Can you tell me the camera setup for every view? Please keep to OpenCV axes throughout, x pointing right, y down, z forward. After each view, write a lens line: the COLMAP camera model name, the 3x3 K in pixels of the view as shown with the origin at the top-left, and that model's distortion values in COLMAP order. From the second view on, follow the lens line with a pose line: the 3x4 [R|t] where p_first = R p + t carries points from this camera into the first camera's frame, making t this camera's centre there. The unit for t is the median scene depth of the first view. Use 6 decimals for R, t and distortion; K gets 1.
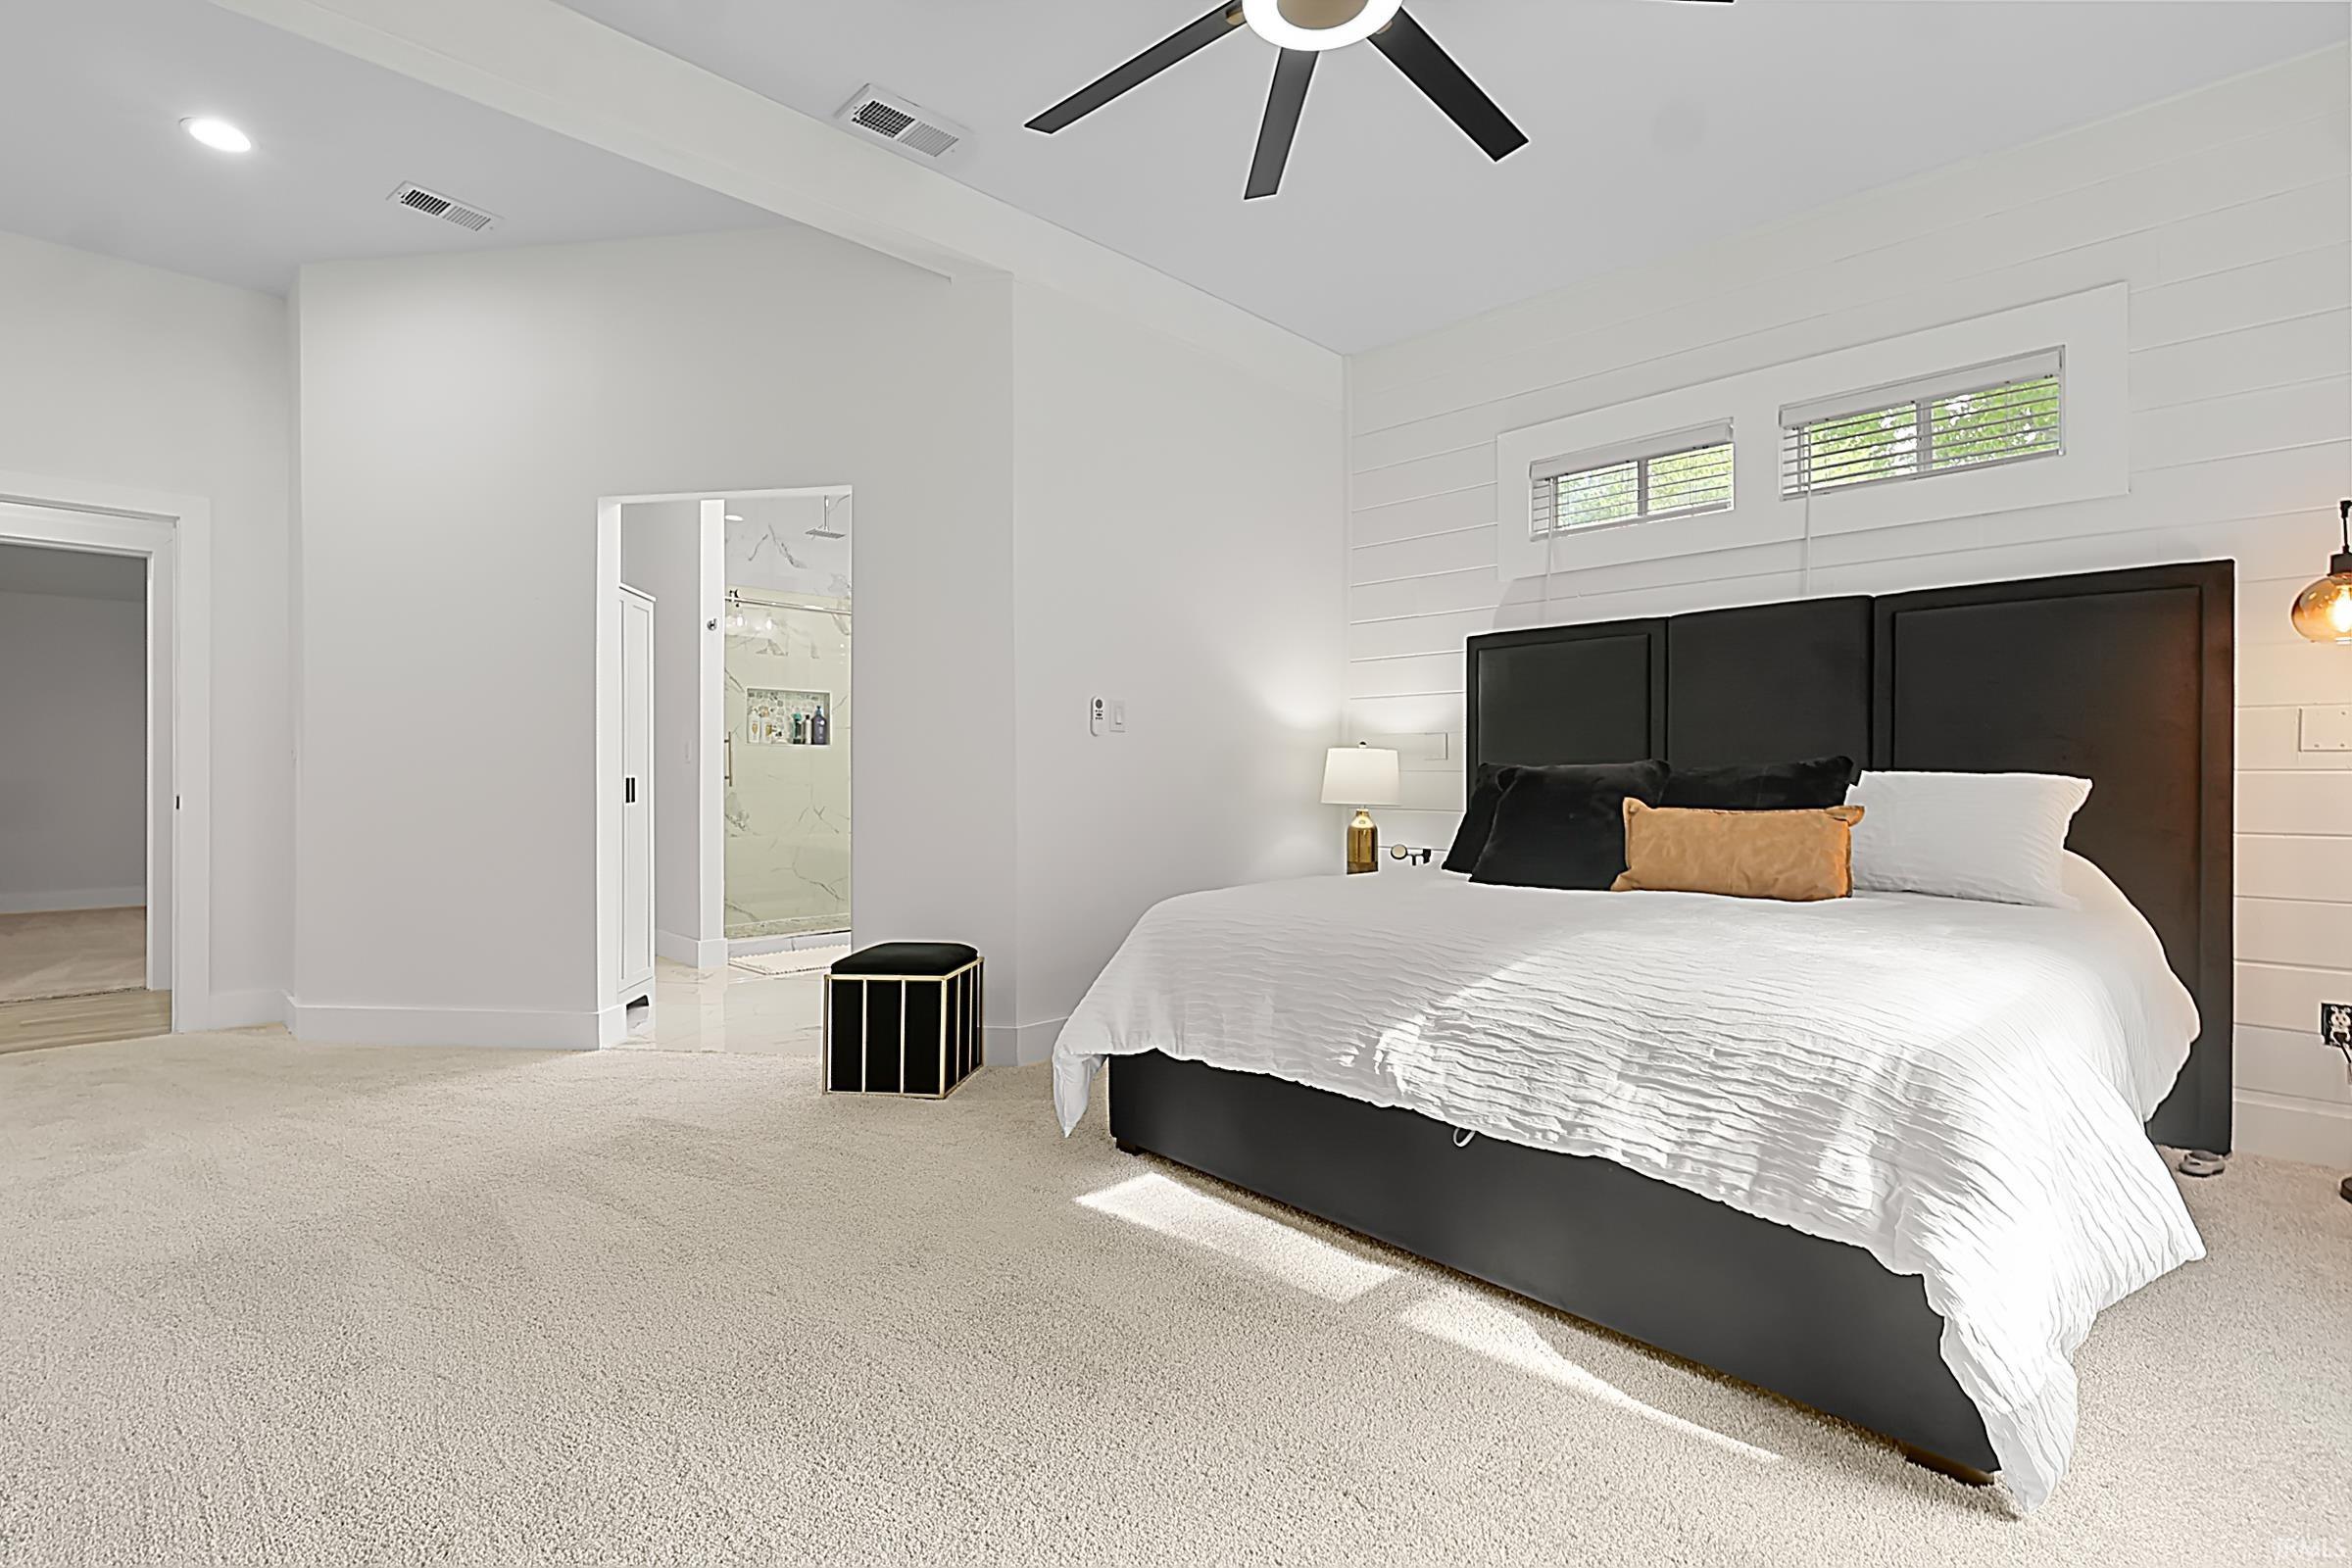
lens RADIAL K [[1097.1, 0, 1175.1], [0, 1097.1, 784.1], [0, 0, 1]] dist [-0.000170, -0.000328]
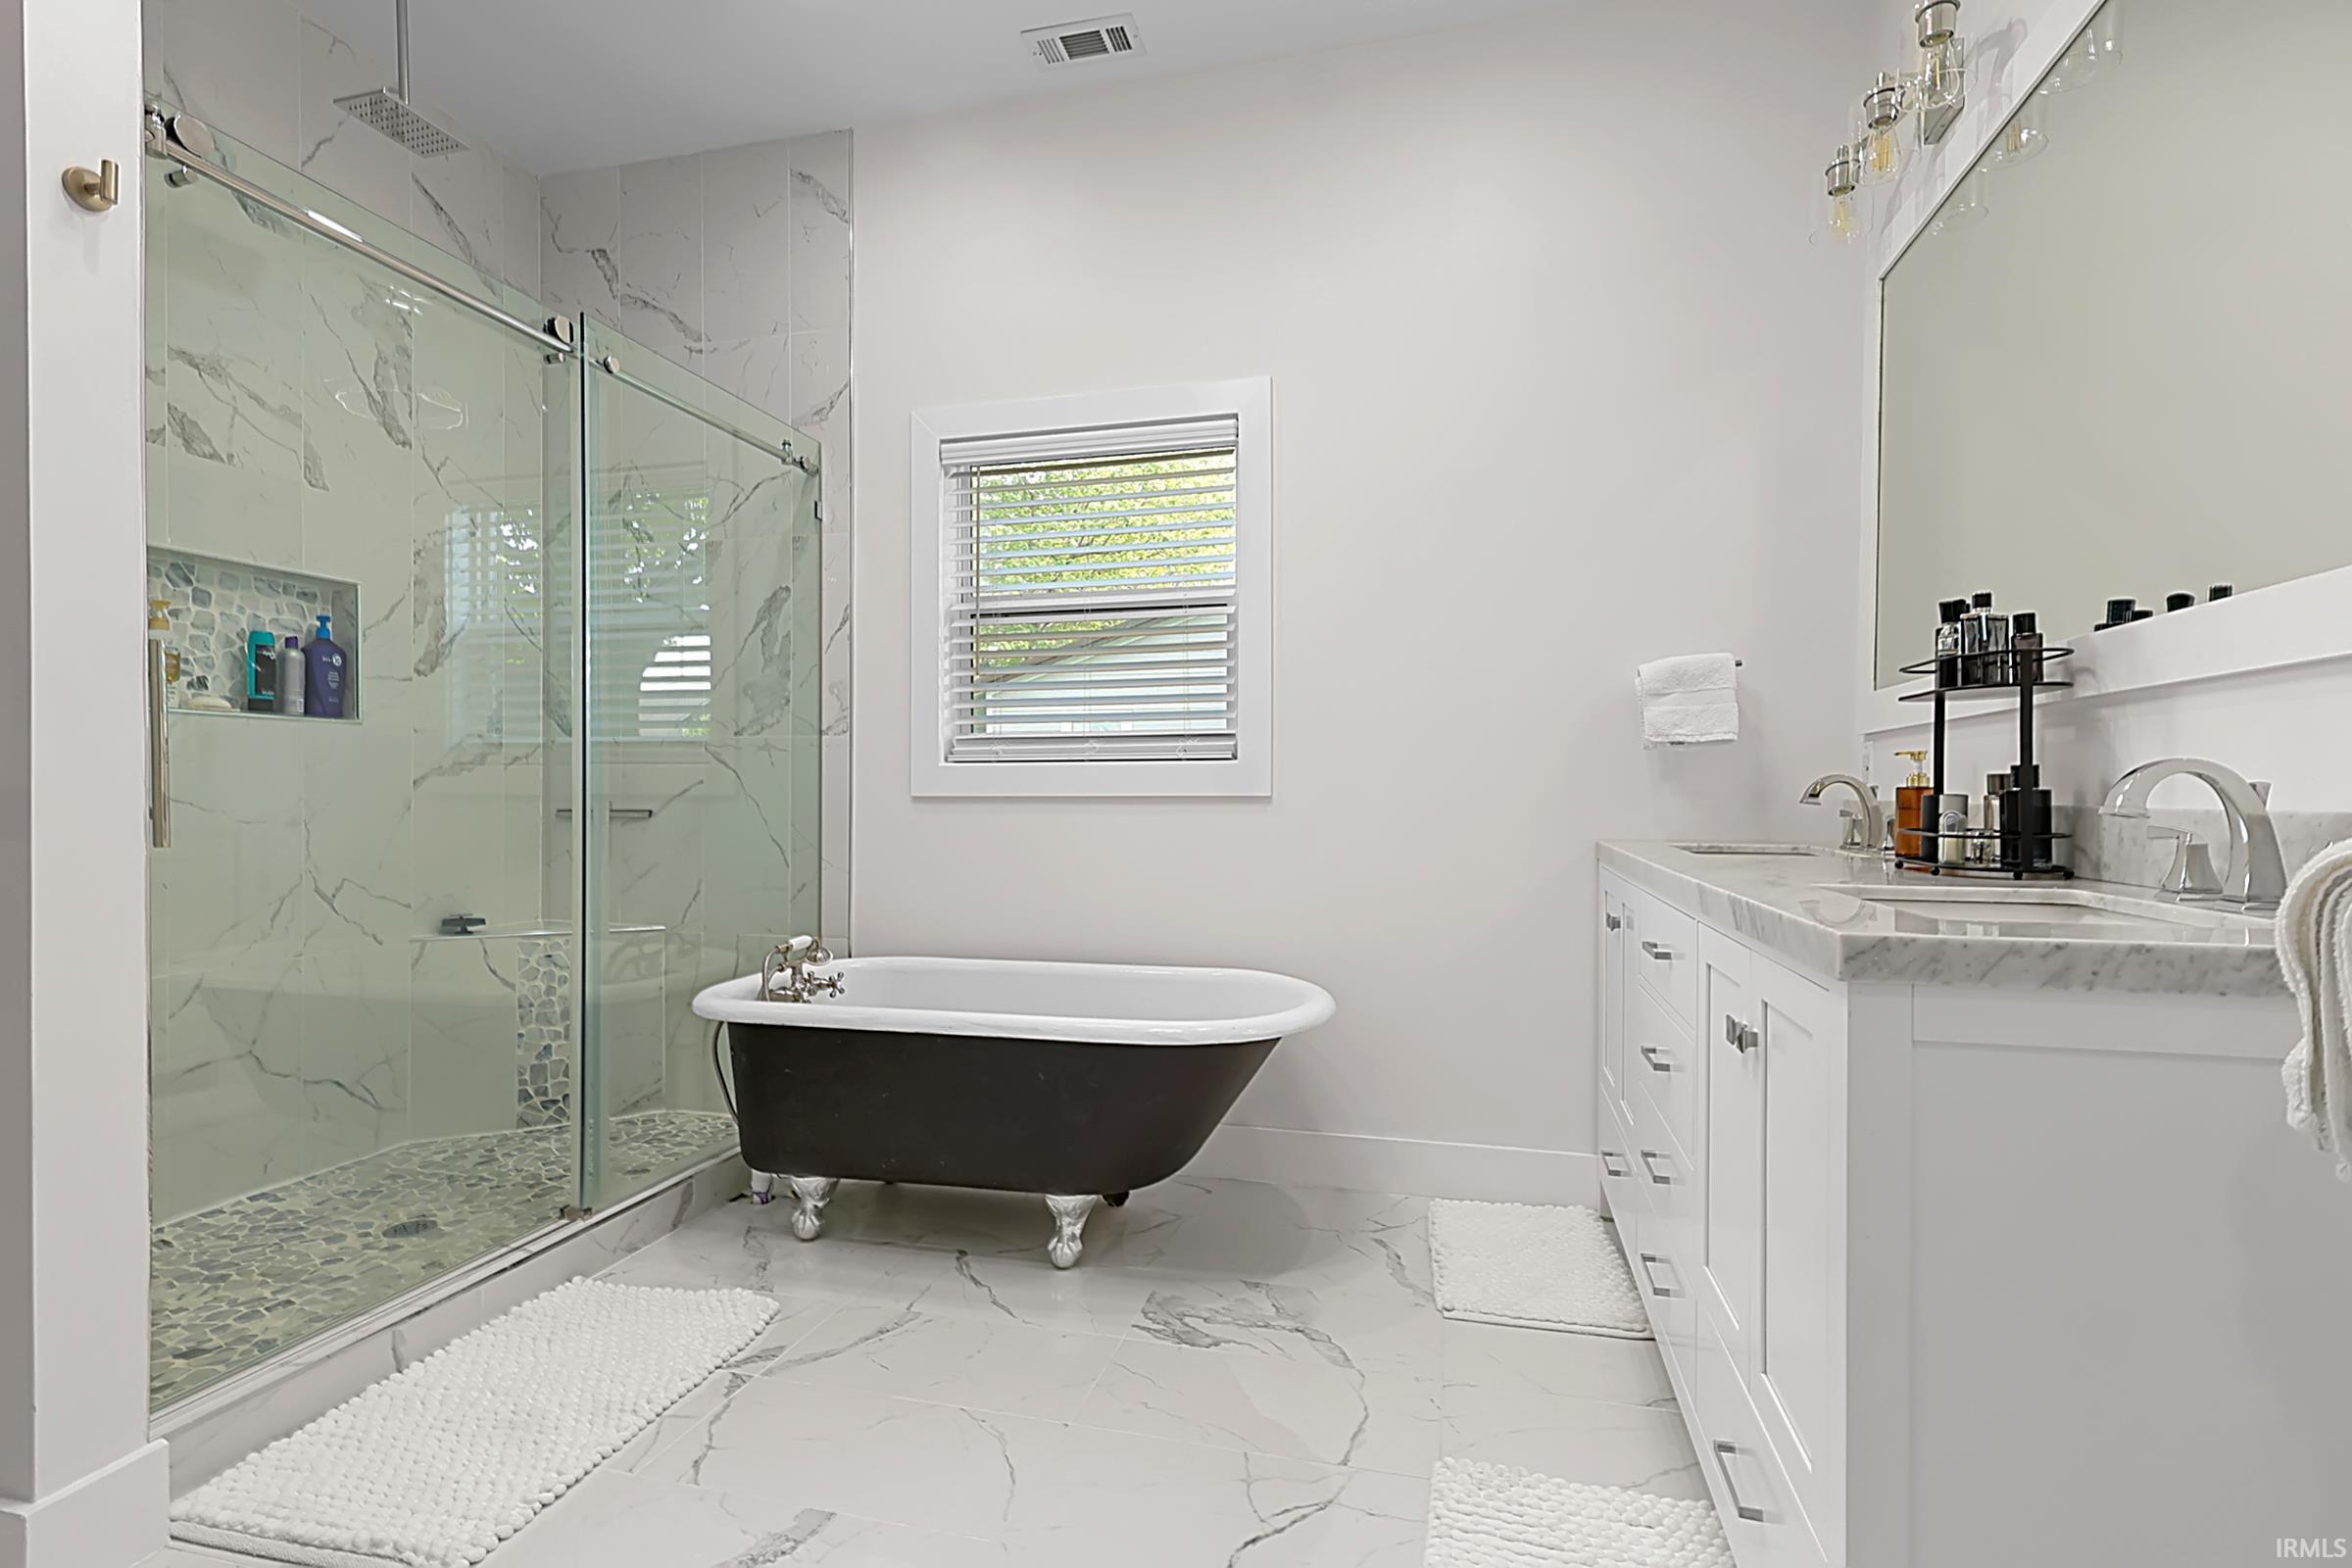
lens RADIAL K [[1097.1, 0, 1183.3], [0, 1097.1, 781.4], [0, 0, 1]] dist [-0.000170, -0.000328]
pose [[0.860589, -0.012054, 0.509157, -0.265262], [0.007857, 0.999915, 0.010392, -0.015051], [-0.509239, -0.004943, 0.860611, 0.526159]]
